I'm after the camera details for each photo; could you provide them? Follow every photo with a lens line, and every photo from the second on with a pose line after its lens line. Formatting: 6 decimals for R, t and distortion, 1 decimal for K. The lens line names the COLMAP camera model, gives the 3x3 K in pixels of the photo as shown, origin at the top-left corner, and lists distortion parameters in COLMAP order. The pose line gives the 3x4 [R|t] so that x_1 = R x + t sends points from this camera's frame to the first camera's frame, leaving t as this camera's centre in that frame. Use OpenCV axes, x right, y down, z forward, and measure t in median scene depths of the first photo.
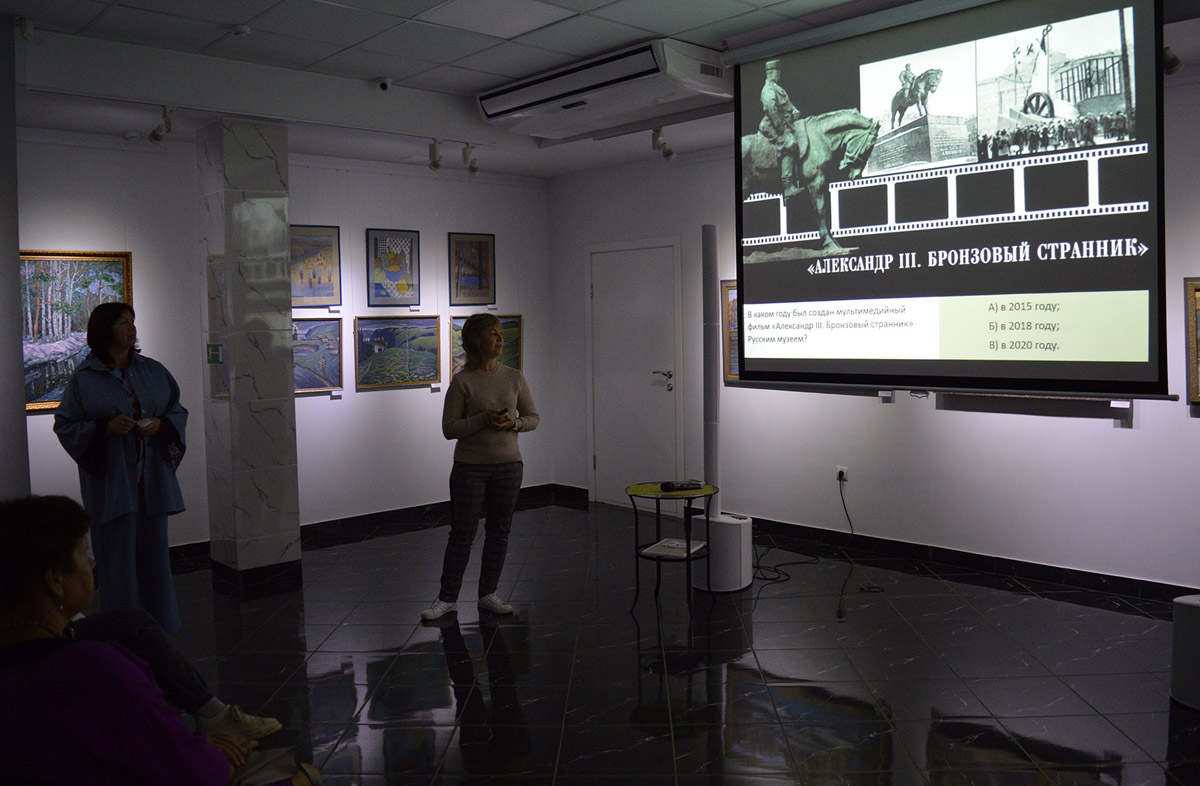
lens RADIAL K [[972.8, 0, 597.7], [0, 972.8, 381.5], [0, 0, 1]] dist [-0.079261, -0.002938]
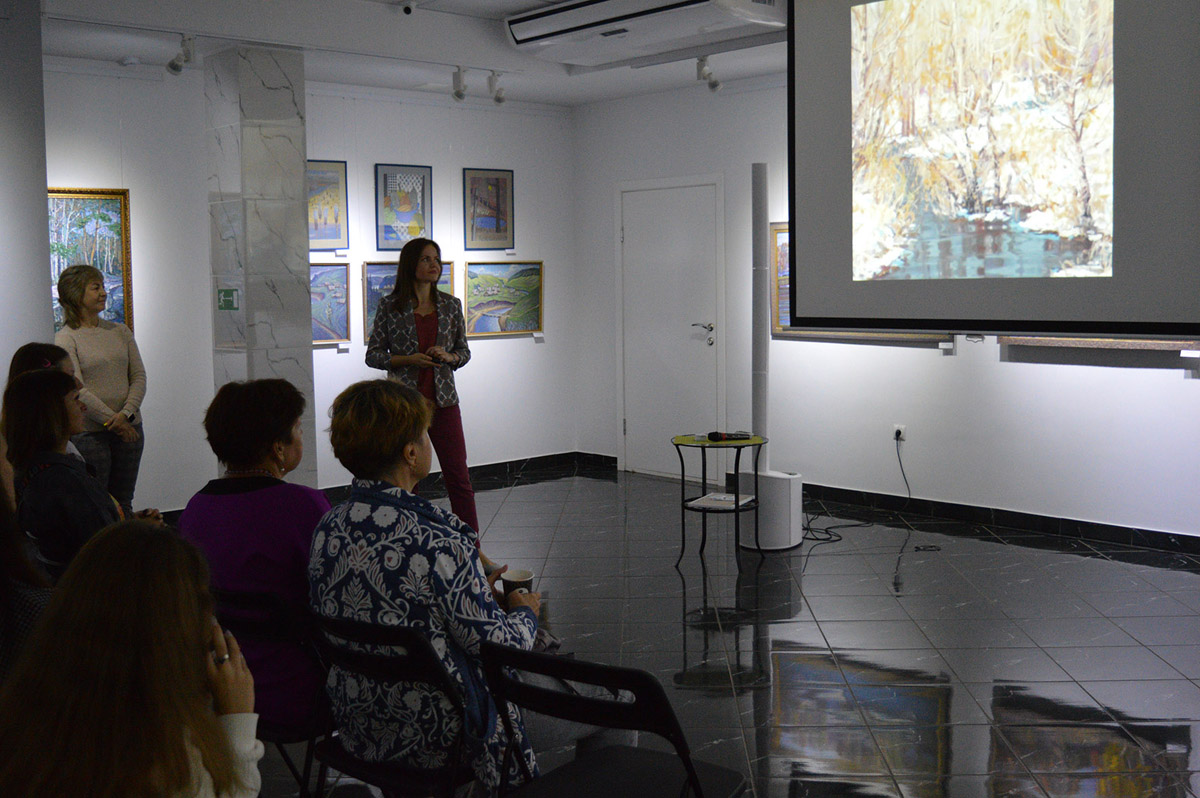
lens RADIAL K [[1256.1, 0, 600.2], [0, 1256.1, 403.9], [0, 0, 1]] dist [-0.063363, 0.000000]
pose [[0.999995, 0.002370, 0.002204, -0.036065], [-0.002454, 0.999243, 0.038828, 0.022068], [-0.002110, -0.038833, 0.999243, -0.194172]]
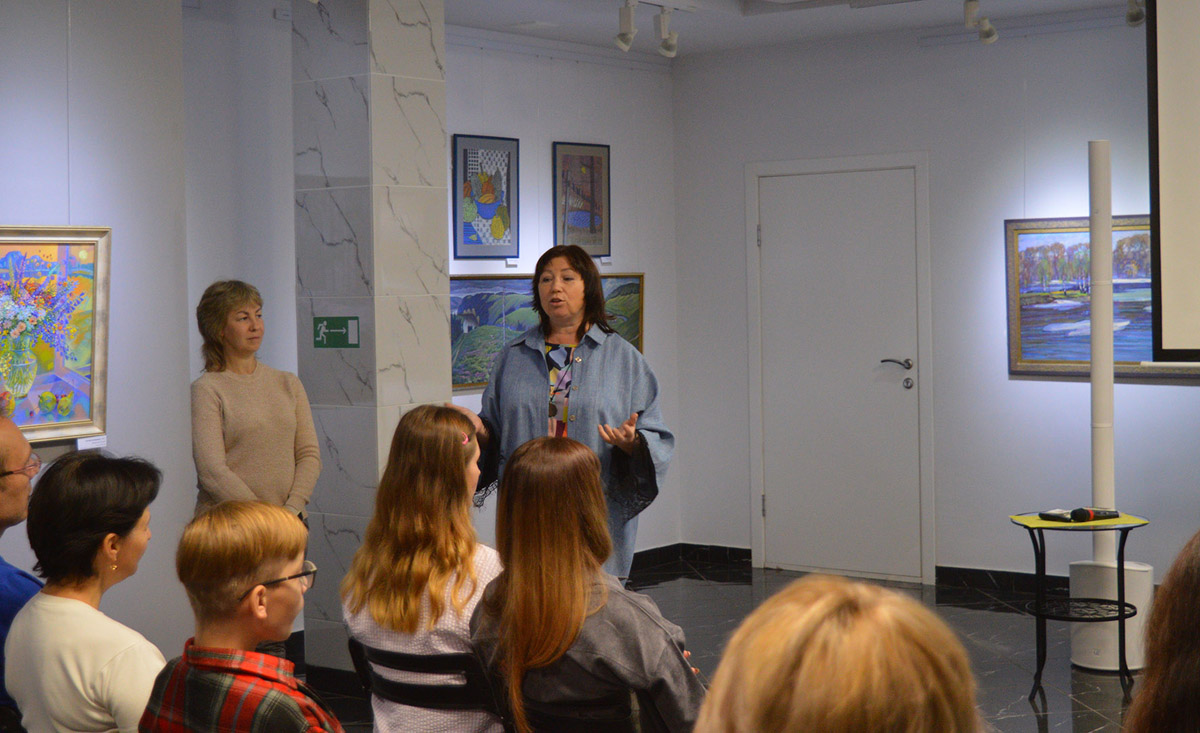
lens RADIAL K [[1751.6, 0, 601.8], [0, 1751.6, 338.1], [0, 0, 1]] dist [-0.081879, 0.000000]
pose [[0.986159, -0.007918, 0.165611, -0.375722], [0.013808, 0.999311, -0.034443, 0.015082], [-0.165224, 0.036253, 0.985590, -0.138654]]
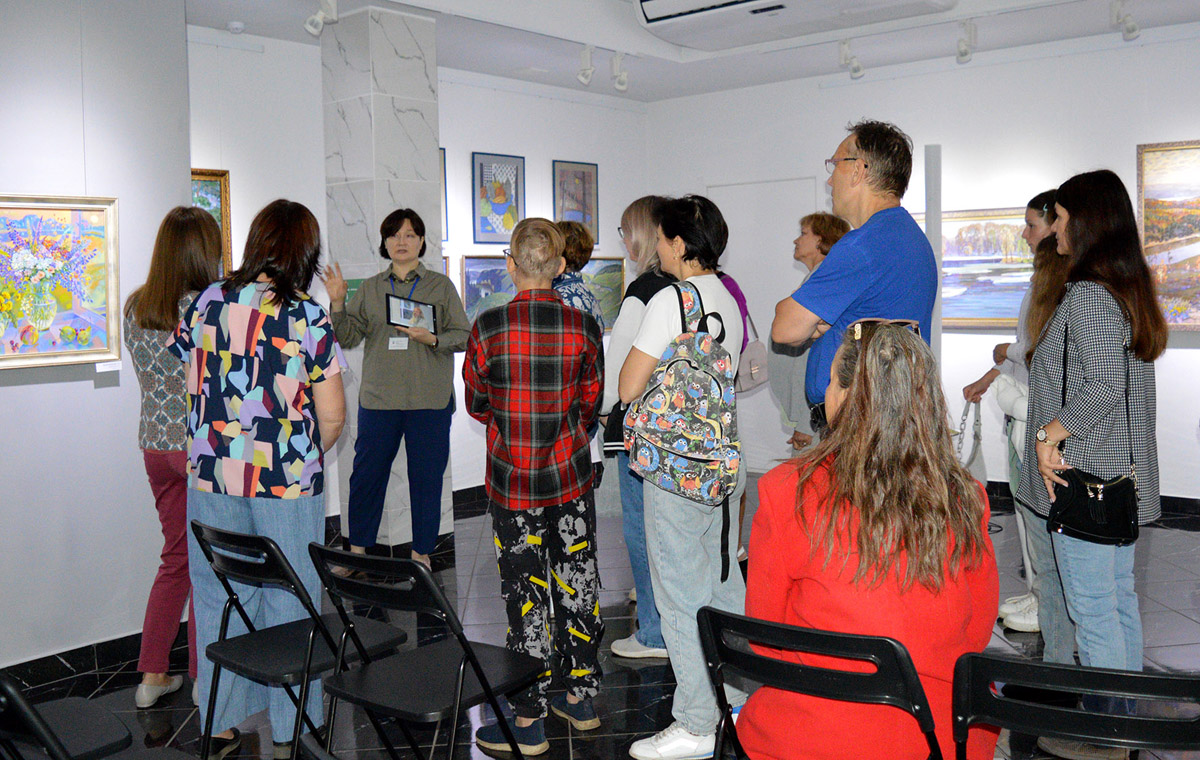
lens RADIAL K [[1123.0, 0, 664.7], [0, 1123.0, 401.0], [0, 0, 1]] dist [-0.078525, 0.000000]
pose [[0.988976, -0.018174, 0.146957, -0.248113], [0.013395, 0.999351, 0.033442, 0.035046], [-0.147469, -0.031105, 0.988577, -0.007724]]
